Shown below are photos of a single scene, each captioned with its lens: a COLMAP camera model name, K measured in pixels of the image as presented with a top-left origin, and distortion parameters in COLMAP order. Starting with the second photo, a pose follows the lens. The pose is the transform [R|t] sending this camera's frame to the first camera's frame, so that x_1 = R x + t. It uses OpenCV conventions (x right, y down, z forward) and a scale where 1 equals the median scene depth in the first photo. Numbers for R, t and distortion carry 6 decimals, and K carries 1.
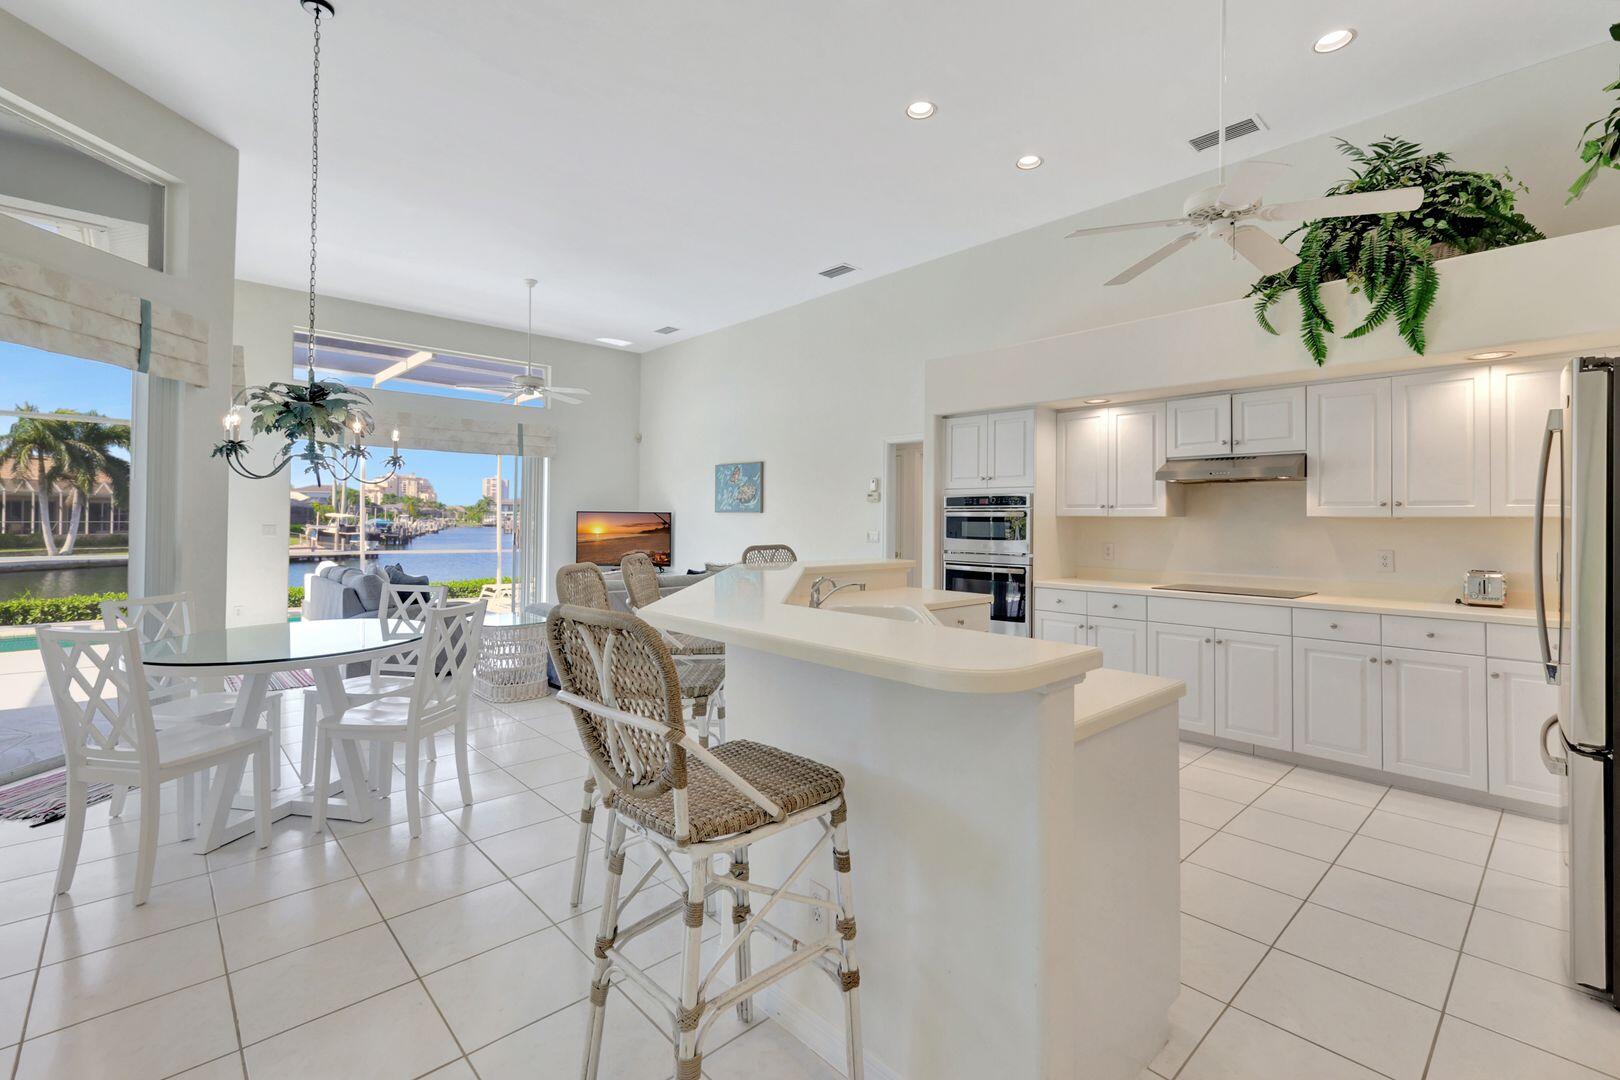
lens RADIAL K [[715.2, 0, 805.8], [0, 715.2, 512.7], [0, 0, 1]] dist [0.000611, 0.001446]
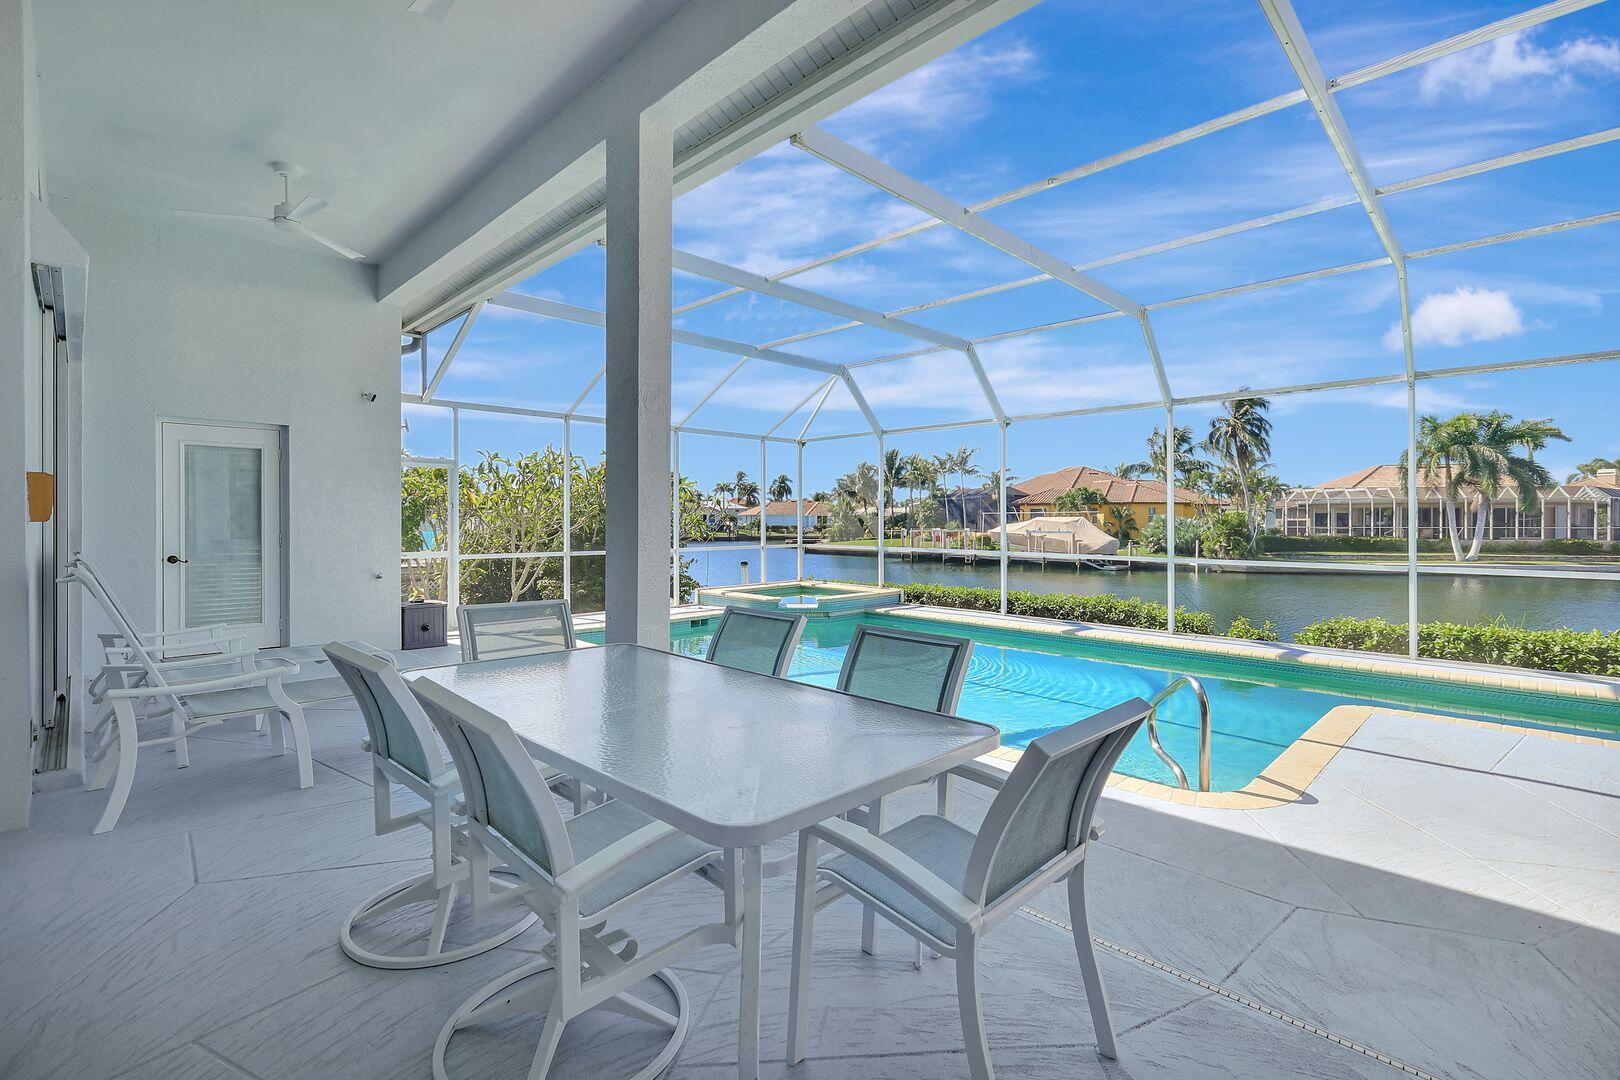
lens RADIAL K [[715.2, 0, 813.2], [0, 715.2, 523.9], [0, 0, 1]] dist [0.000611, 0.001446]
pose [[0.035918, -0.004954, -0.999342, -0.703510], [0.010851, 0.999931, -0.004567, 0.022019], [0.999296, -0.010679, 0.035969, 0.510083]]
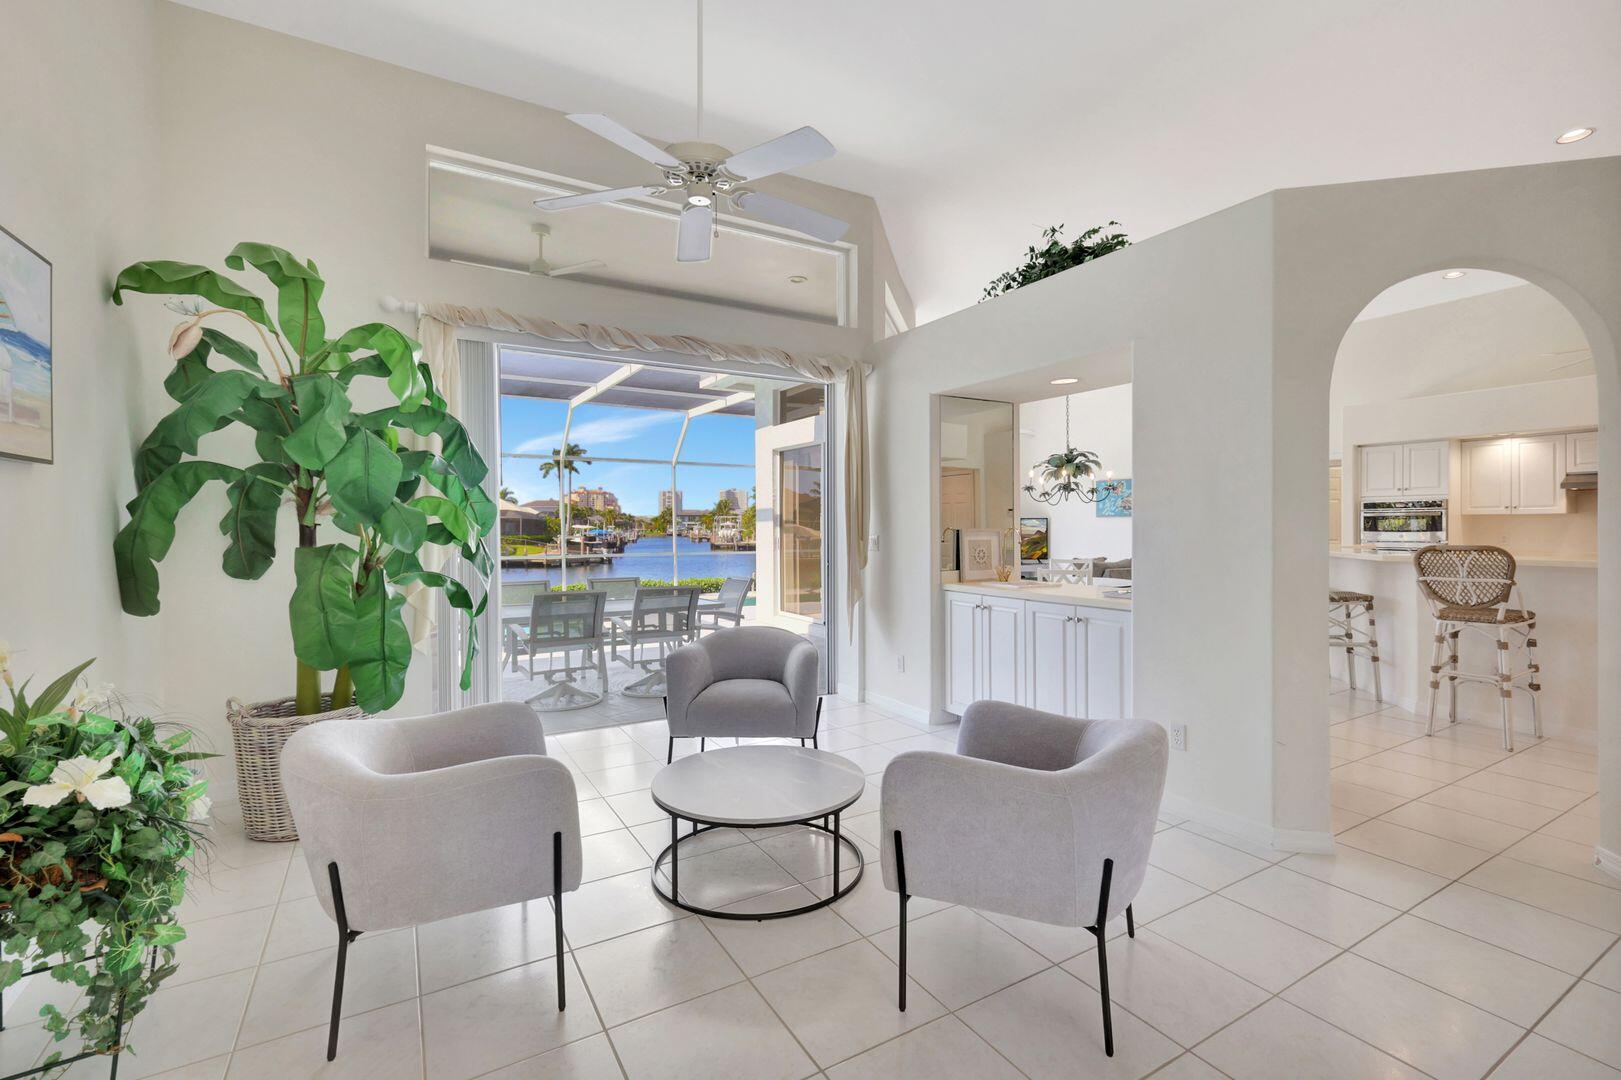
lens RADIAL K [[715.6, 0, 804.4], [0, 715.6, 528.6], [0, 0, 1]] dist [0.000611, 0.001446]
pose [[0.976841, -0.016101, -0.213359, -0.619422], [0.019184, 0.999739, 0.012390, -0.009490], [0.213104, -0.016196, 0.976895, -0.672518]]
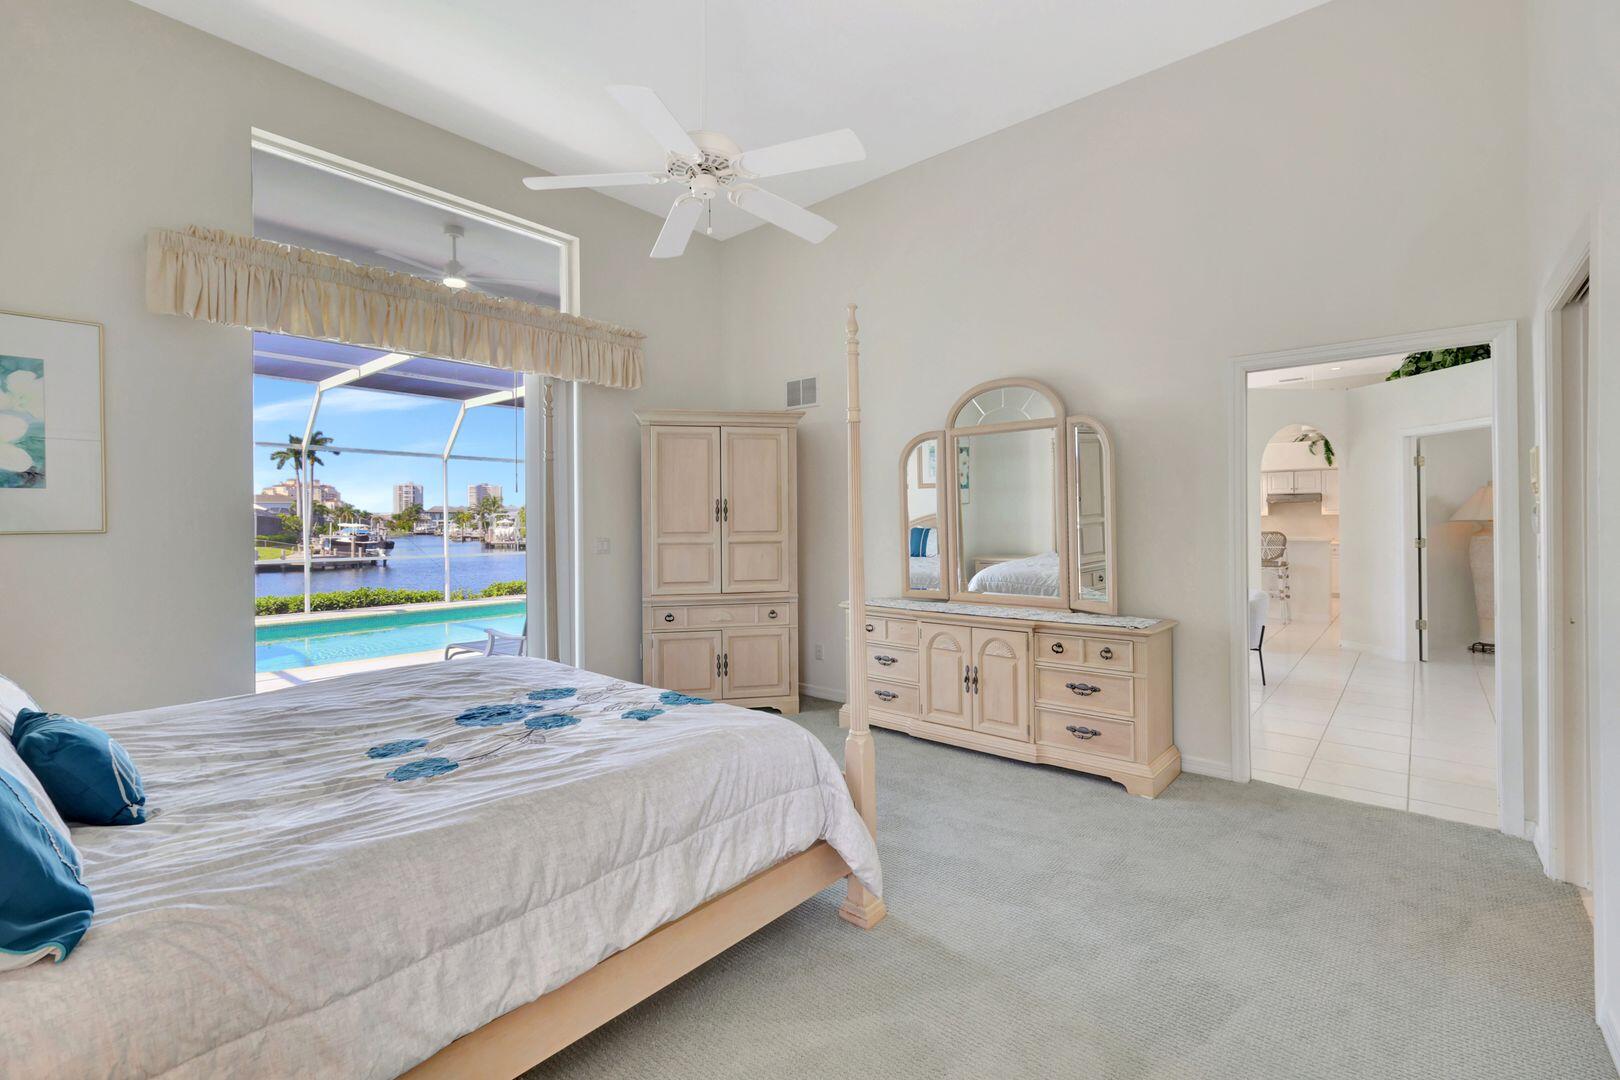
lens RADIAL K [[715.2, 0, 801.0], [0, 715.2, 525.2], [0, 0, 1]] dist [0.000611, 0.001446]
pose [[0.993795, -0.018614, 0.109658, -1.337741], [0.016937, 0.999725, 0.016199, -0.027352], [-0.109929, -0.014241, 0.993837, -1.289230]]
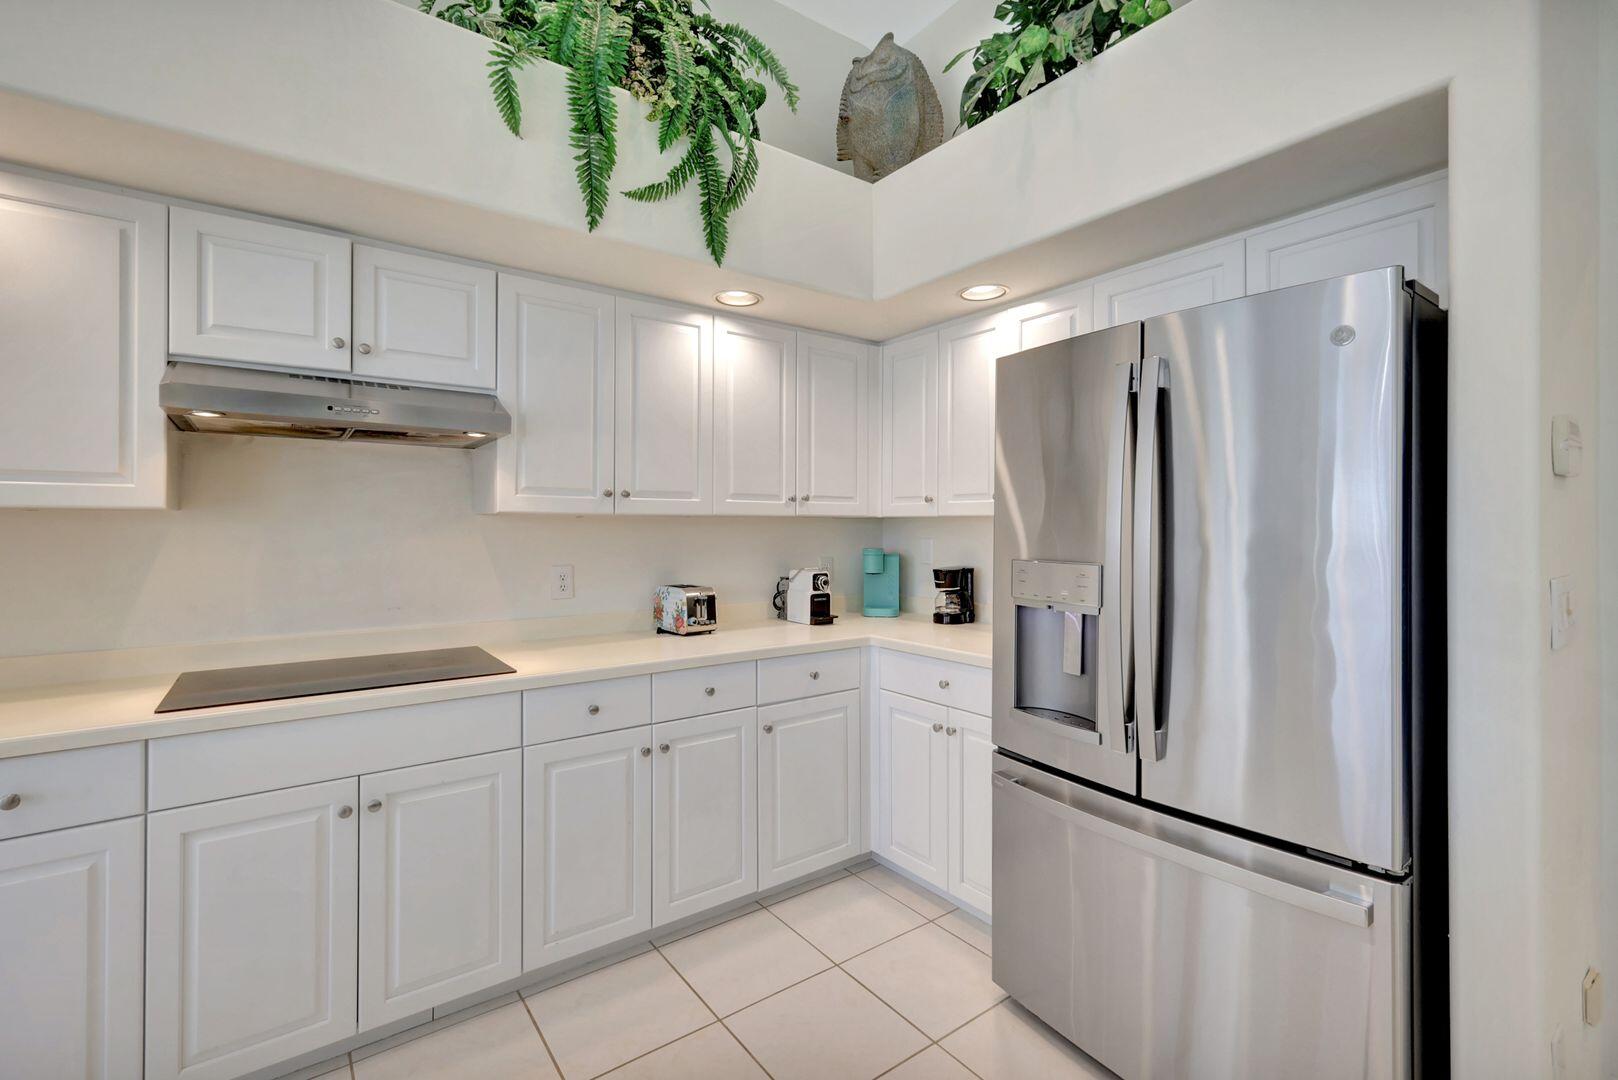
lens RADIAL K [[714.3, 0, 801.0], [0, 714.3, 521.3], [0, 0, 1]] dist [0.000611, 0.001446]
pose [[0.112660, -0.003264, 0.993628, 0.144328], [-0.014291, 0.999886, 0.004905, 0.005004], [-0.993531, -0.014753, 0.112600, 0.545651]]
